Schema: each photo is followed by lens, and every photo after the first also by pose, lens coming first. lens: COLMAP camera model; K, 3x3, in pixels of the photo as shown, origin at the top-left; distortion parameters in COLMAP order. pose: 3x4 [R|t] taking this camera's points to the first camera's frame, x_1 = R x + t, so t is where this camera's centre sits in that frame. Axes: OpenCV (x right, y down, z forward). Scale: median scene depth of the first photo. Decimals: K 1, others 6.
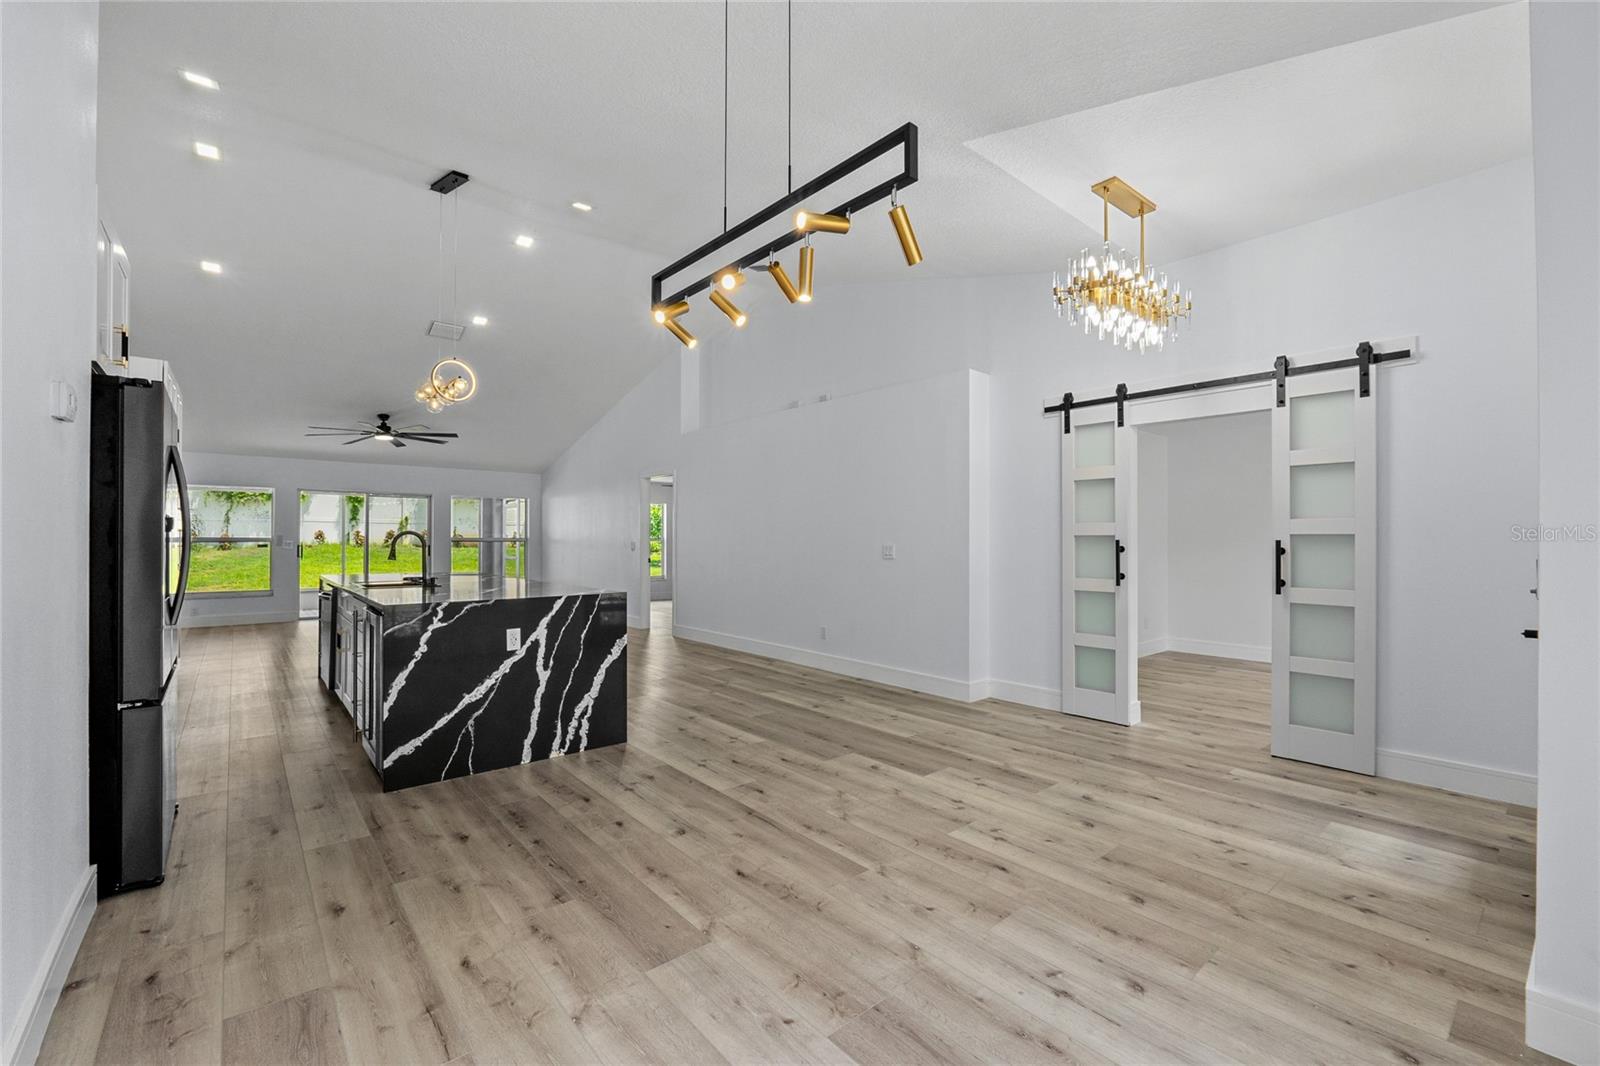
lens RADIAL K [[673.8, 0, 796.7], [0, 673.8, 533.0], [0, 0, 1]] dist [-0.009711, 0.000440]
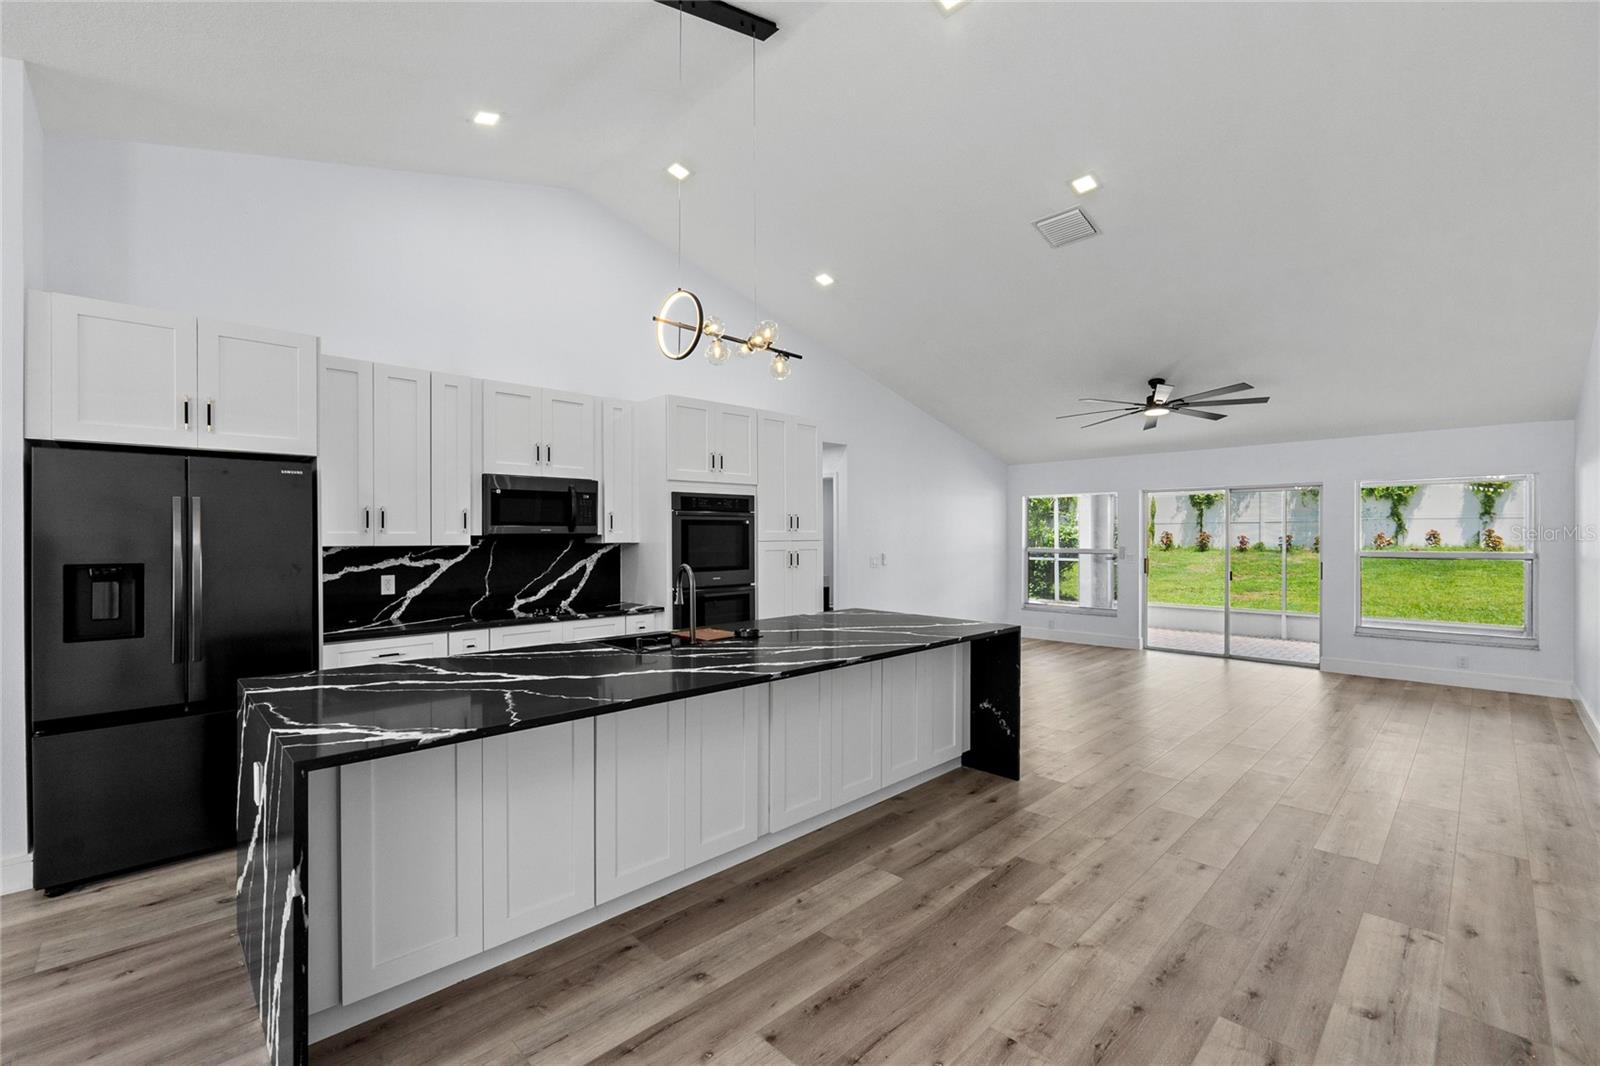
lens RADIAL K [[673.8, 0, 803.6], [0, 673.8, 541.6], [0, 0, 1]] dist [-0.009711, 0.000440]
pose [[0.074316, 0.004860, -0.997223, 0.170185], [0.014123, 0.999883, 0.005926, -0.040019], [0.997135, -0.014525, 0.074239, 1.523436]]
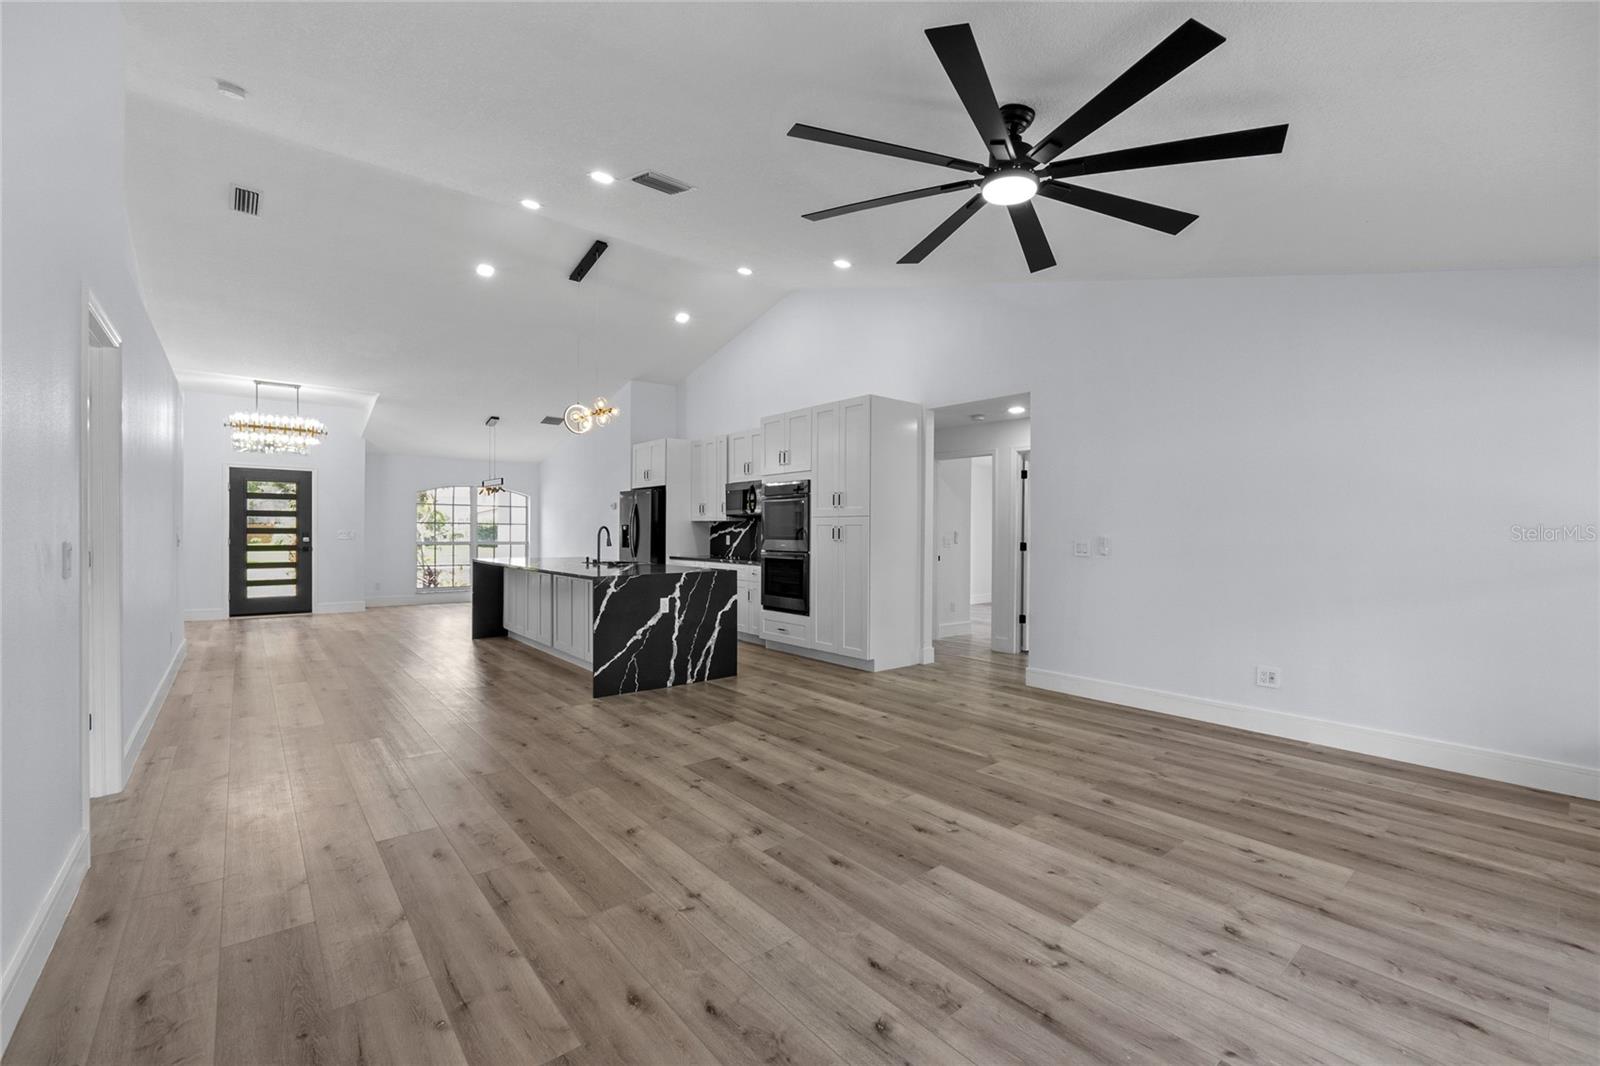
lens RADIAL K [[673.8, 0, 795.8], [0, 673.8, 536.3], [0, 0, 1]] dist [-0.009711, 0.000440]
pose [[-0.999899, -0.010539, 0.009484, -1.400119], [-0.010578, 0.999936, -0.004042, 0.029477], [-0.009441, -0.004142, -0.999947, 3.434049]]
